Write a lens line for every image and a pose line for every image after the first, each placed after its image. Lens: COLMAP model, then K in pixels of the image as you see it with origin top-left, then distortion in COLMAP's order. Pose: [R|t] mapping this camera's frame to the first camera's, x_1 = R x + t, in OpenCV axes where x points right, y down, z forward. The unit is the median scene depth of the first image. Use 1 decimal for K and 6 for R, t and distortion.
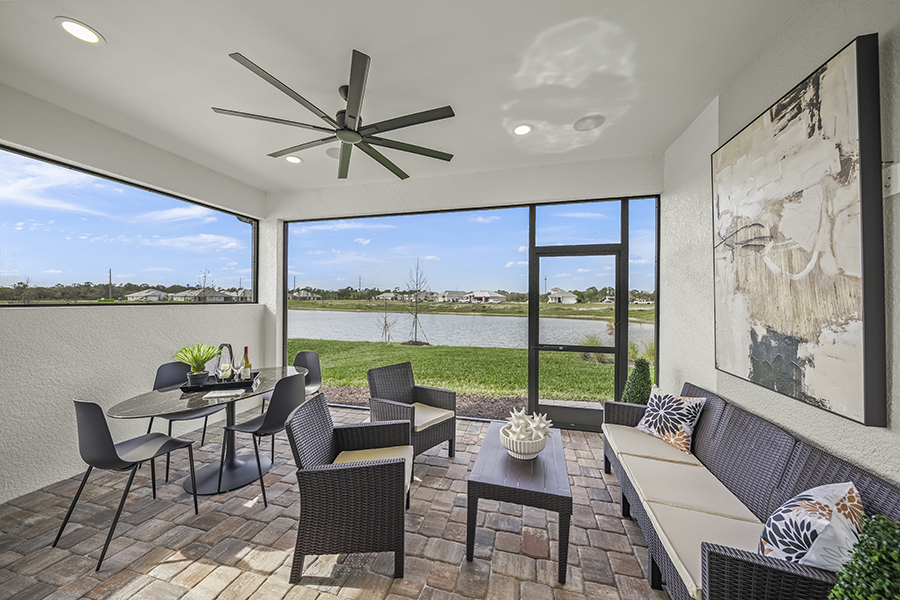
lens RADIAL K [[308.4, 0, 450.0], [0, 308.4, 300.0], [0, 0, 1]] dist [-0.000810, -0.000069]
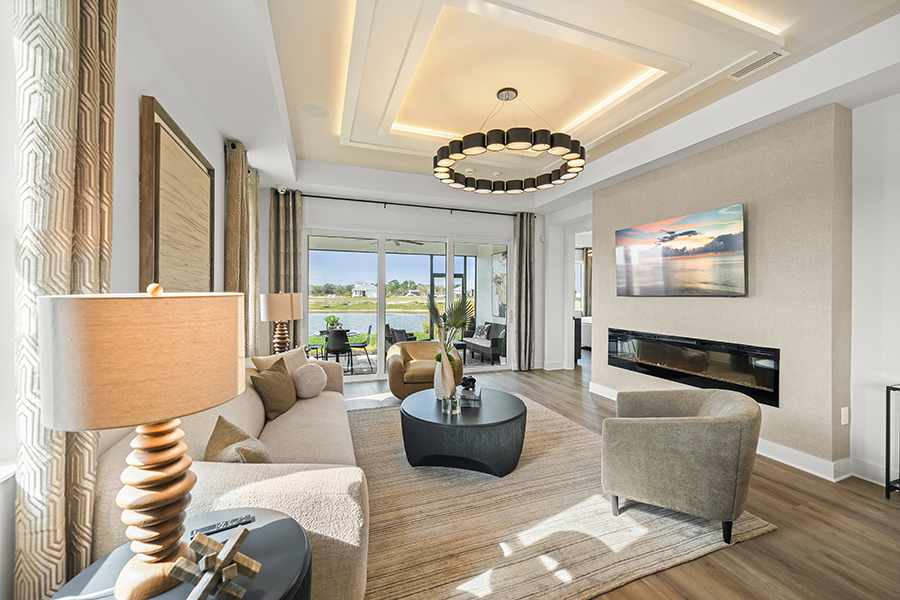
lens RADIAL K [[351.8, 0, 453.3], [0, 351.8, 296.0], [0, 0, 1]] dist [-0.000262, 0.000016]
pose [[0.823991, -0.005044, 0.566581, -1.577526], [0.000949, 0.999971, 0.007522, -0.029250], [-0.566603, -0.005660, 0.823972, -1.822921]]
